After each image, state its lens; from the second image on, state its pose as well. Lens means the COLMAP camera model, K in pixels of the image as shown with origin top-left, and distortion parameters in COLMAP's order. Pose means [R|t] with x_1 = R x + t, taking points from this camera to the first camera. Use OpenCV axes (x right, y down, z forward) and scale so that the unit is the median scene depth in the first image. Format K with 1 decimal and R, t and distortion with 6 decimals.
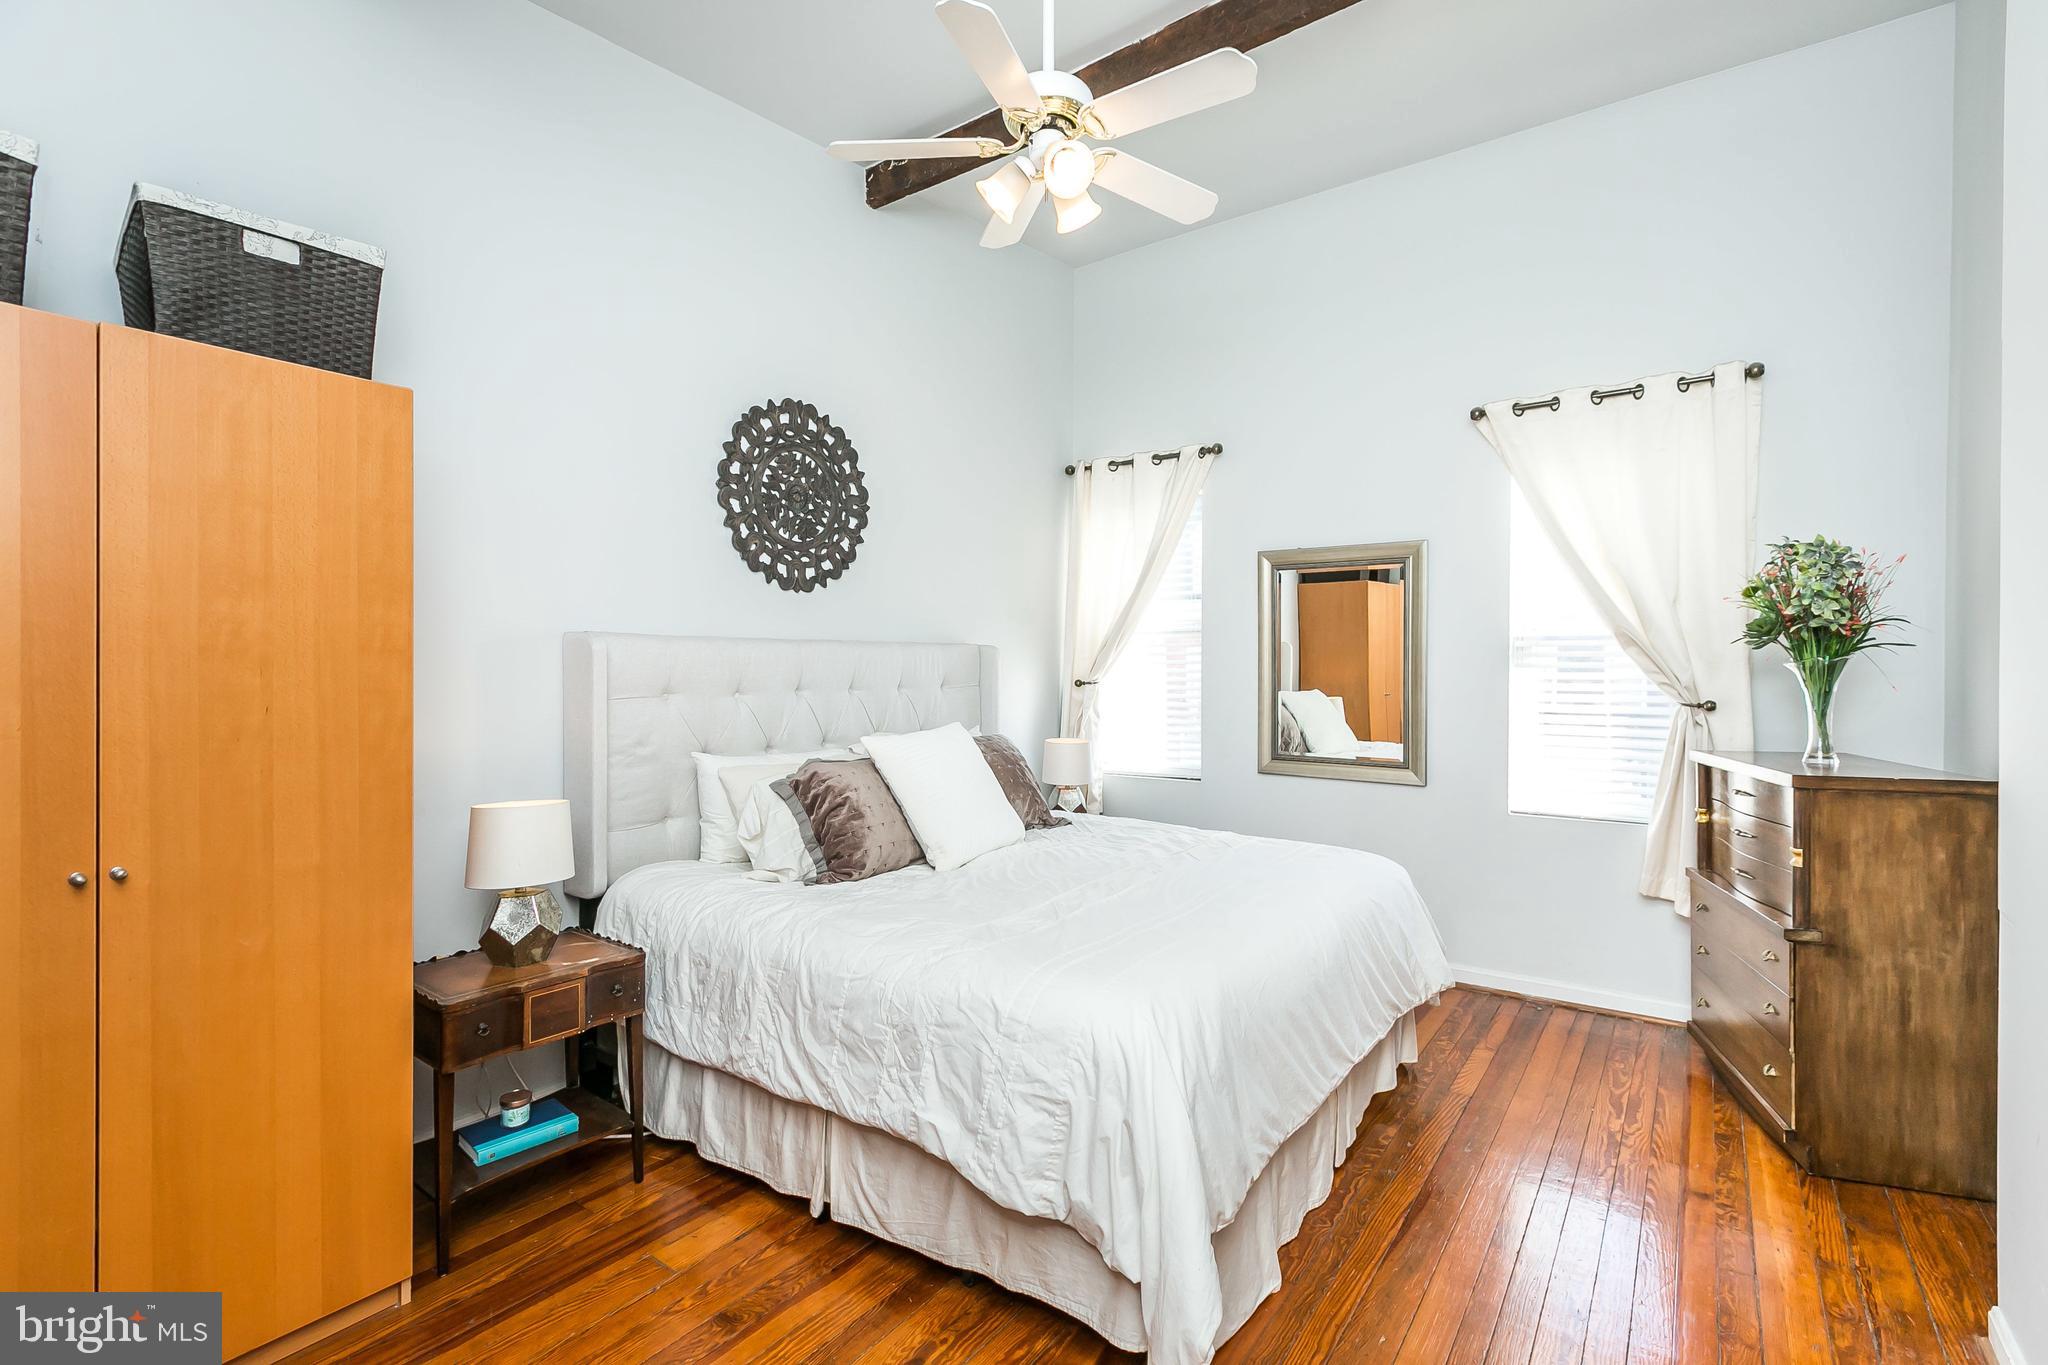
lens RADIAL K [[943.9, 0, 1026.7], [0, 943.9, 673.2], [0, 0, 1]] dist [0.011622, -0.000110]
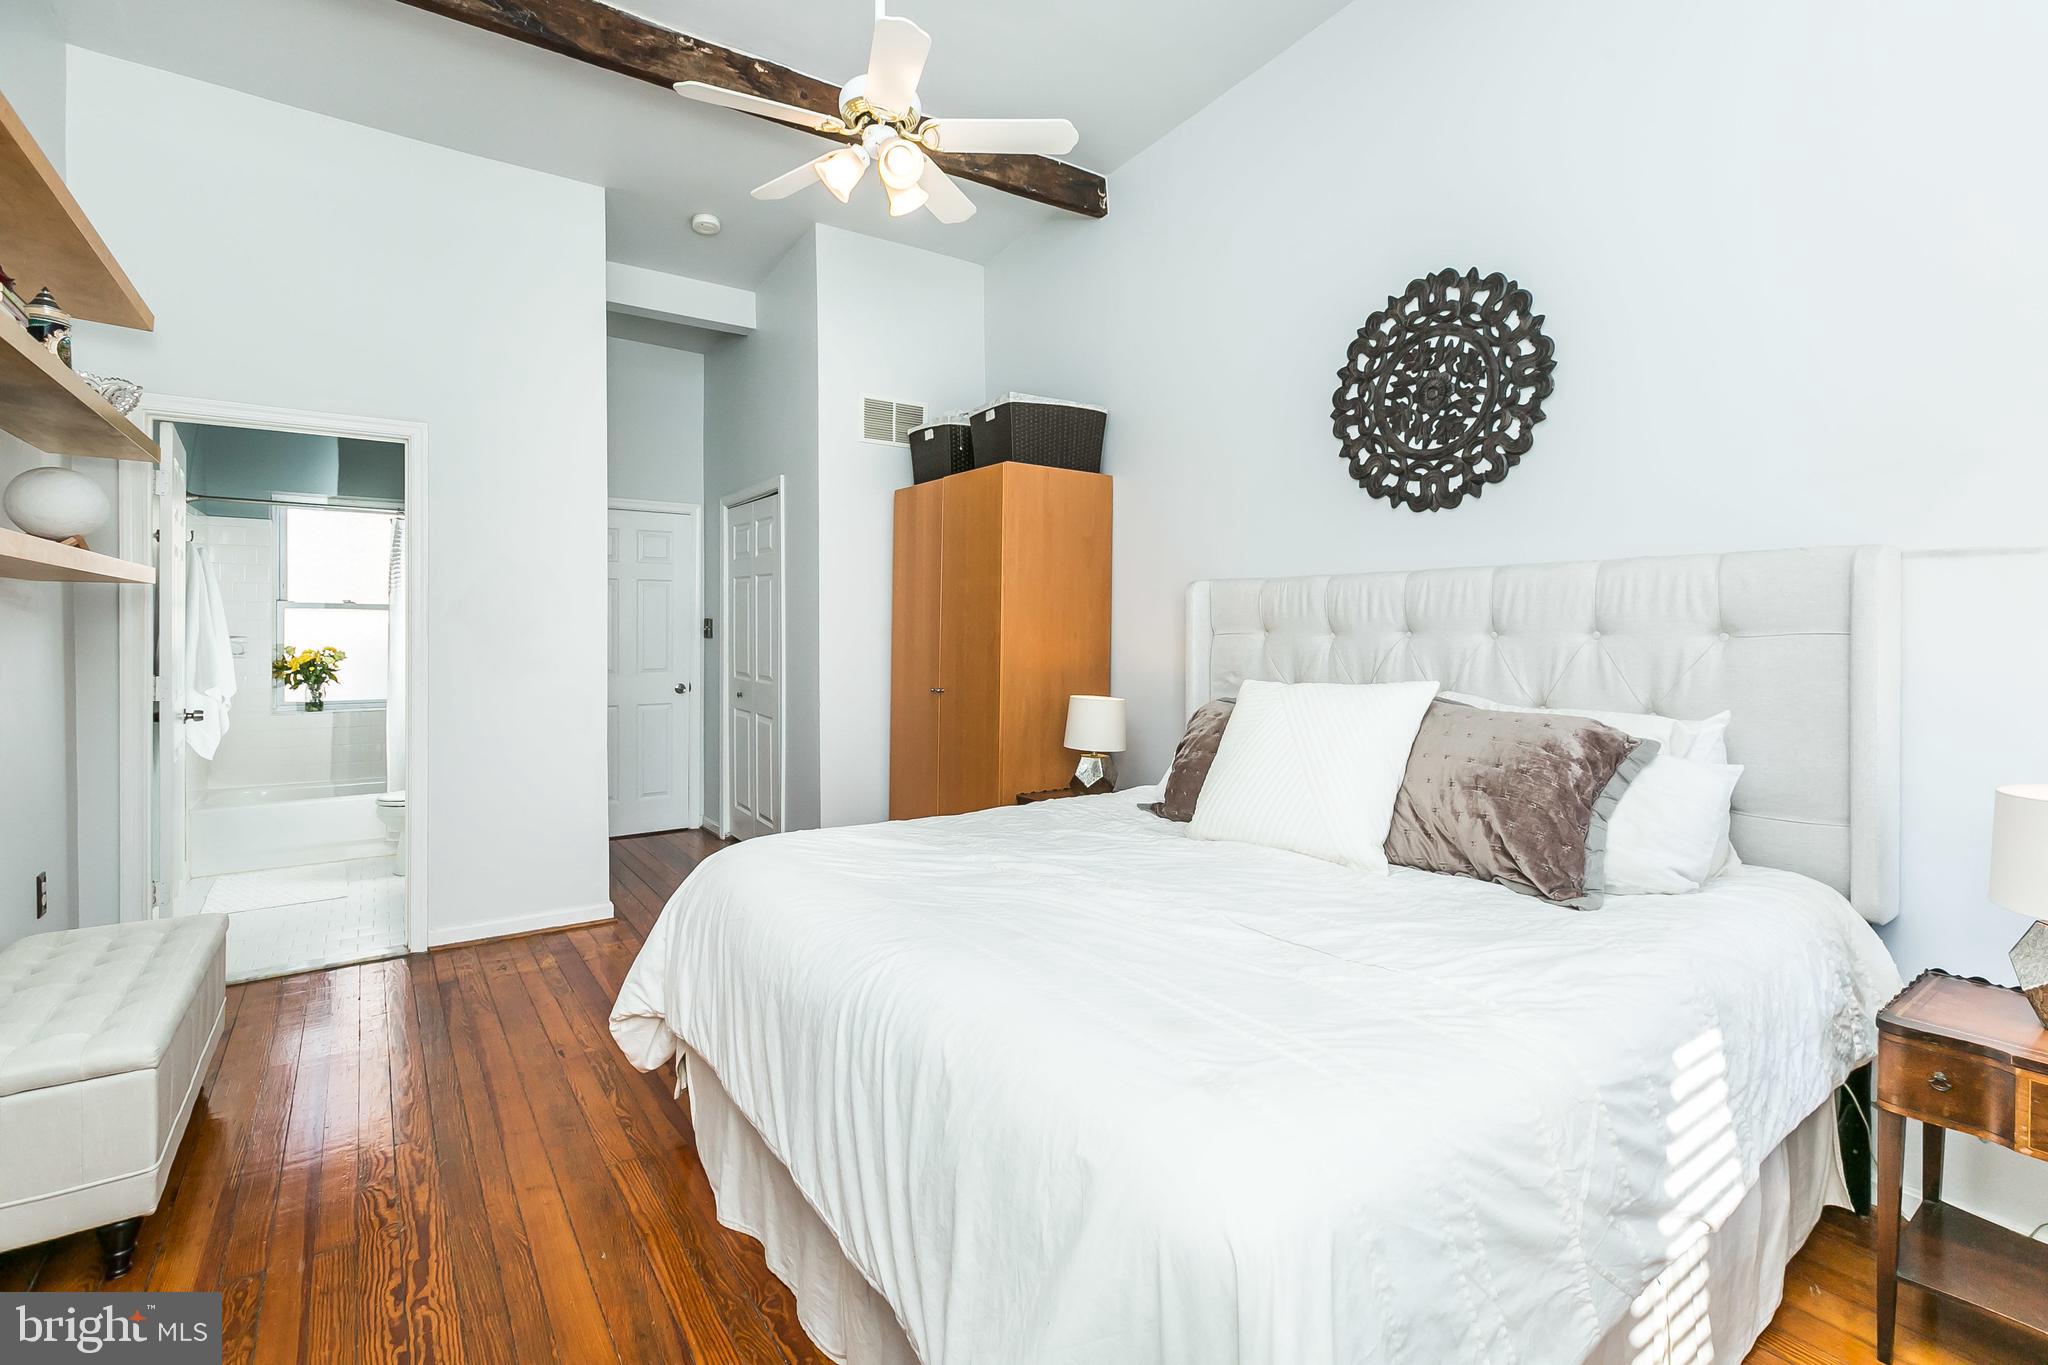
lens RADIAL K [[933.7, 0, 1000.3], [0, 933.7, 612.9], [0, 0, 1]] dist [0.003755, -0.000178]
pose [[-0.327971, -0.008834, -0.944647, 1.014143], [-0.002248, 0.999961, -0.008571, 0.013237], [0.944685, -0.000688, -0.327978, 1.472372]]
